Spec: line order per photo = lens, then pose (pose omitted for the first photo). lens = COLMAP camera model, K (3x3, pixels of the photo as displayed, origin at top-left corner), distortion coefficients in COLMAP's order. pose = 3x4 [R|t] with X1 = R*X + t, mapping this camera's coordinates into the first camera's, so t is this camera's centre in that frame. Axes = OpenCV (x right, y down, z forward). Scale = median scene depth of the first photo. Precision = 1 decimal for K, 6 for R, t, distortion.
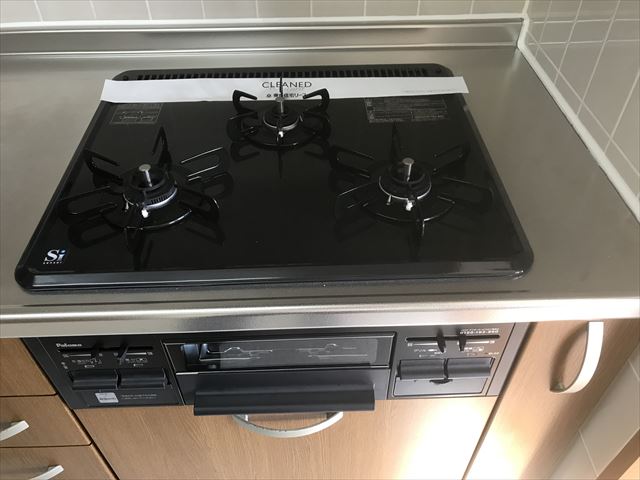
lens RADIAL K [[527.1, 0, 320.0], [0, 527.1, 240.0], [0, 0, 1]] dist [-0.001249, -0.004269]
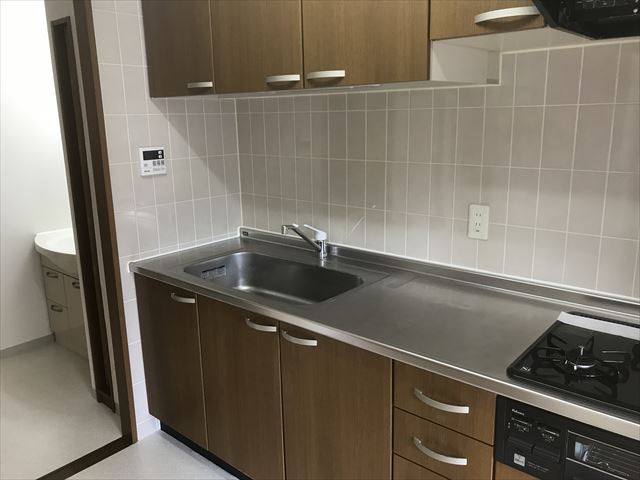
lens RADIAL K [[527.1, 0, 320.0], [0, 527.1, 240.0], [0, 0, 1]] dist [-0.001249, -0.004269]
pose [[0.738037, 0.144985, -0.659000, 0.151564], [-0.458038, 0.824805, -0.331509, 0.558373], [0.495482, 0.546513, 0.675145, -0.884956]]
